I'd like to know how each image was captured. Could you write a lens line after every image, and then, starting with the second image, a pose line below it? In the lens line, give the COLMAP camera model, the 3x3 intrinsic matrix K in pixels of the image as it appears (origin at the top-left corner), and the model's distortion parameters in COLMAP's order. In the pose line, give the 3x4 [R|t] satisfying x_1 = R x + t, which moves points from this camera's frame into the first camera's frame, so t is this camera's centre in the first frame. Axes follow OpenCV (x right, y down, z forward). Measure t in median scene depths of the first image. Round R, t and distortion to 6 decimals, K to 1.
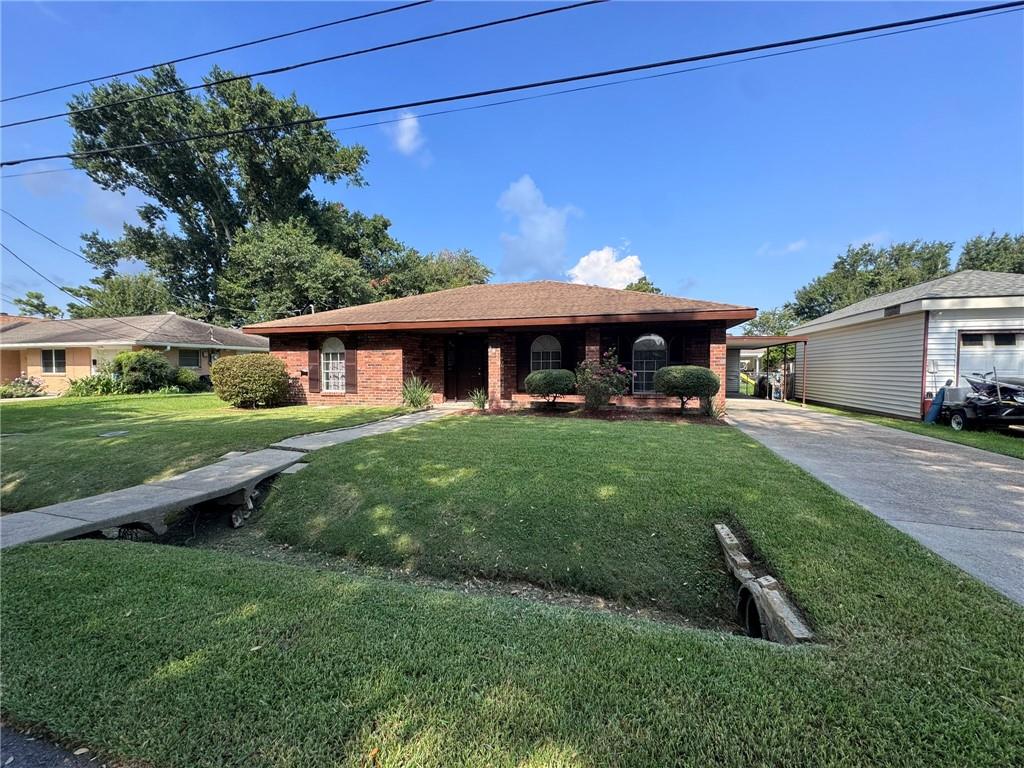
lens RADIAL K [[409.7, 0, 511.0], [0, 409.7, 384.5], [0, 0, 1]] dist [-0.003534, 0.000350]
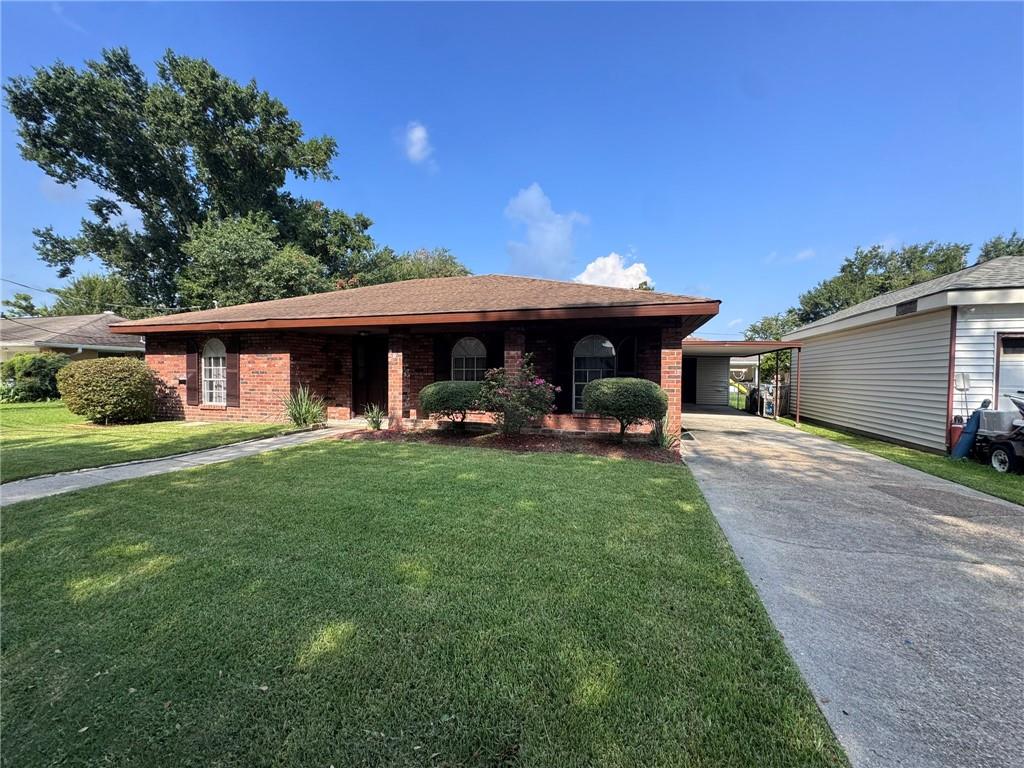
lens RADIAL K [[409.7, 0, 511.0], [0, 409.7, 384.5], [0, 0, 1]] dist [-0.003534, 0.000350]
pose [[0.999848, 0.008693, -0.015098, 0.169789], [-0.008908, 0.999859, -0.014264, -0.015592], [0.014972, 0.014397, 0.999784, 0.186888]]
